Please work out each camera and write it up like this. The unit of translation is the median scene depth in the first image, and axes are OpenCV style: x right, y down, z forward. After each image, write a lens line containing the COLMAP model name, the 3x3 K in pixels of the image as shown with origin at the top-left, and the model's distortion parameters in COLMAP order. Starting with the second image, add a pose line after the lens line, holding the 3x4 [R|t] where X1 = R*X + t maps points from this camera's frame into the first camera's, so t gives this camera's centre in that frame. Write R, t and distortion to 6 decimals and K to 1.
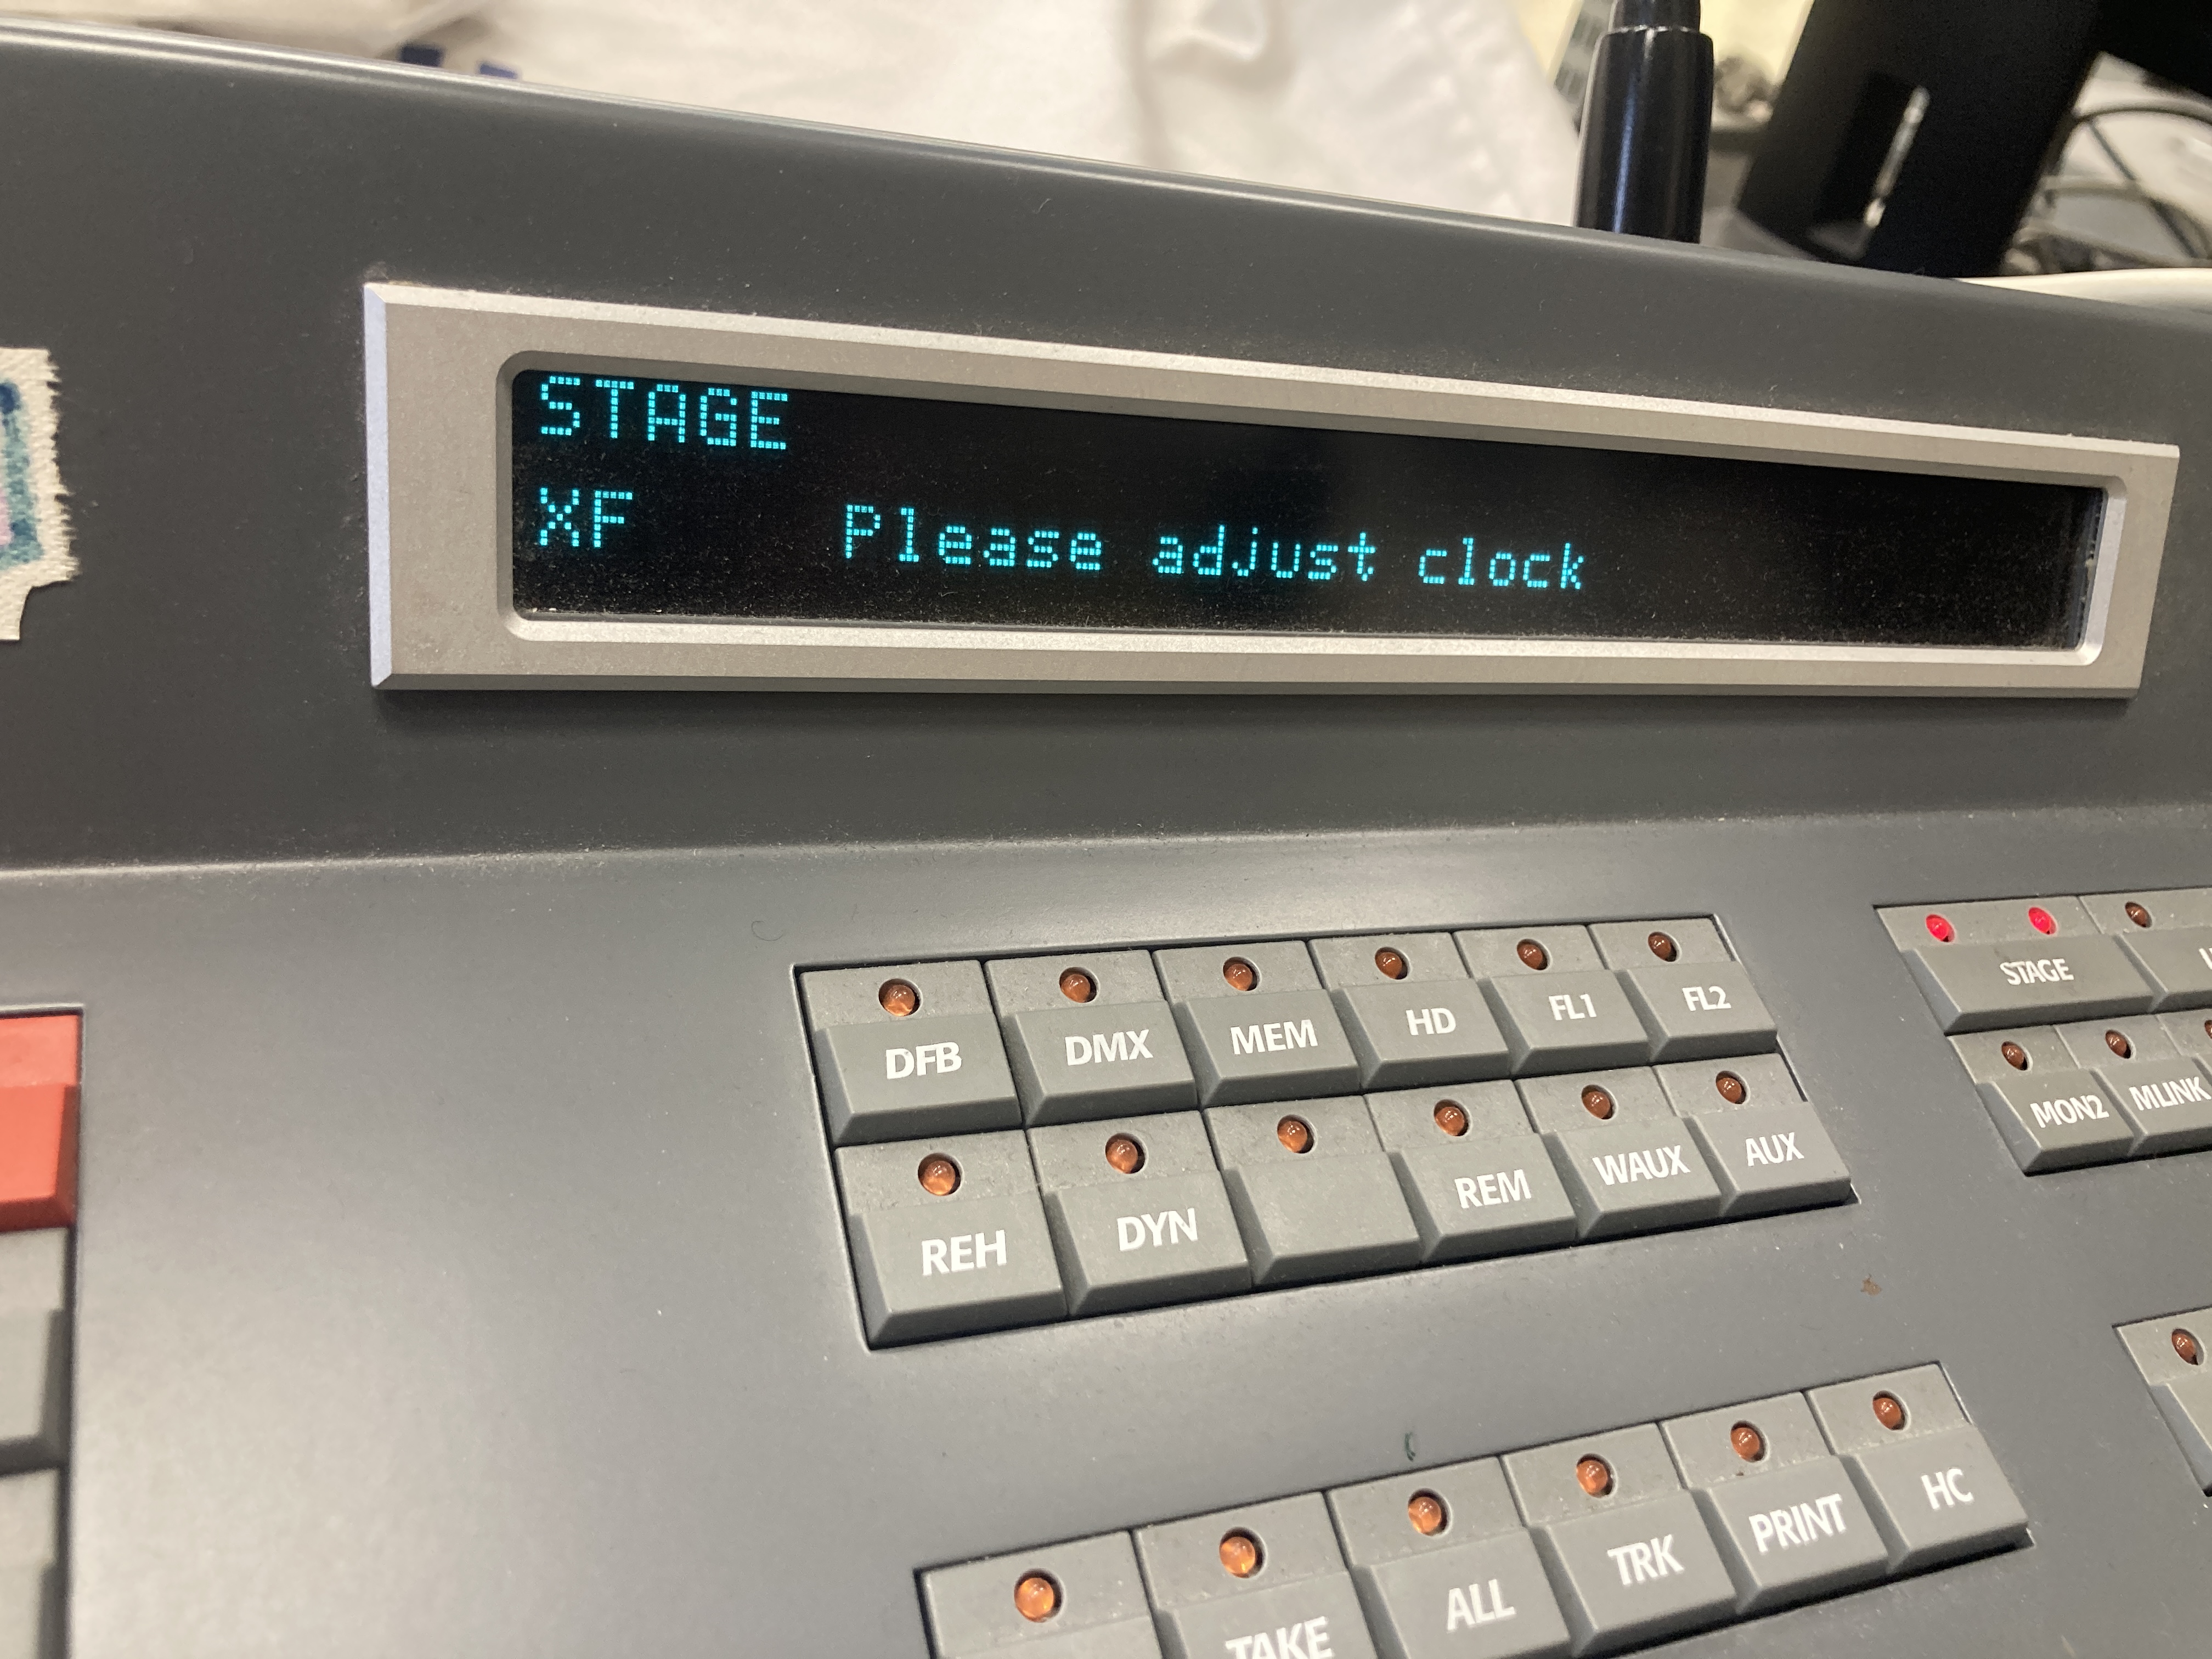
lens RADIAL K [[1778.8, 0, 1127.7], [0, 1778.8, 850.6], [0, 0, 1]] dist [0.038295, -0.039079]
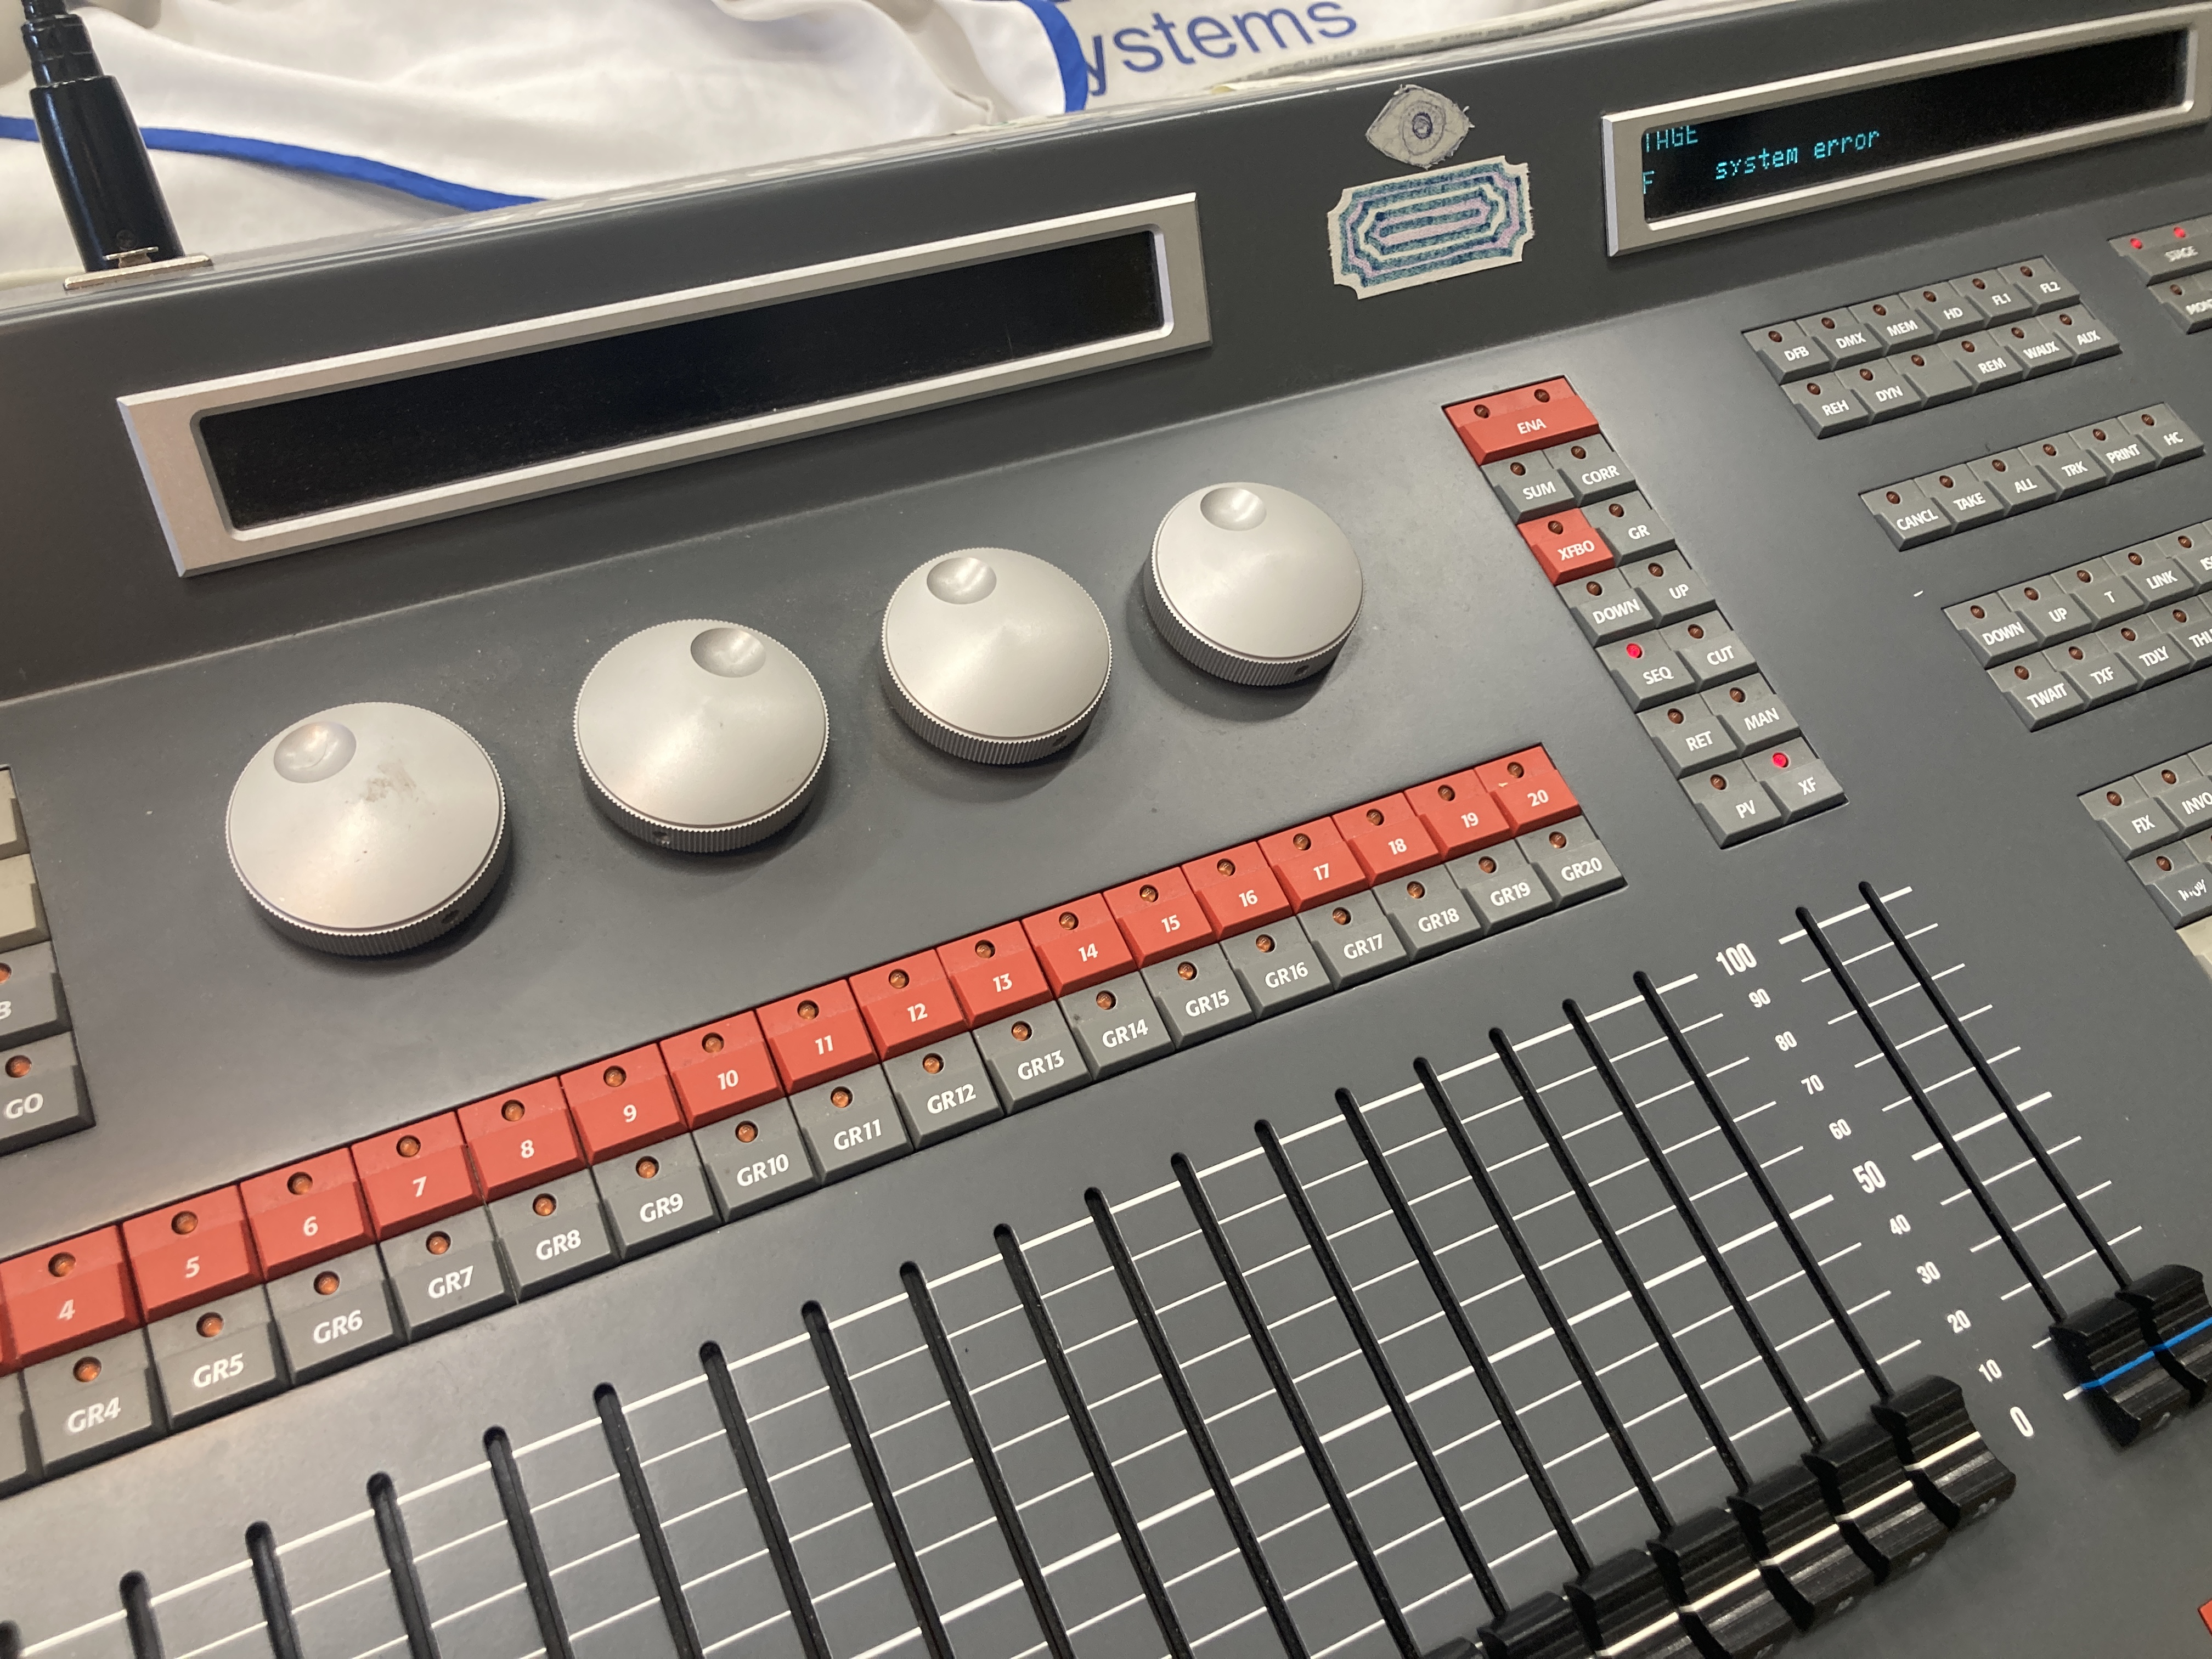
lens RADIAL K [[1778.8, 0, 1103.5], [0, 1778.8, 810.0], [0, 0, 1]] dist [0.038295, -0.039079]
pose [[0.978790, -0.195891, -0.059971, -1.109770], [0.203487, 0.963517, 0.173863, 0.094536], [0.023725, -0.182379, 0.982942, -1.871707]]
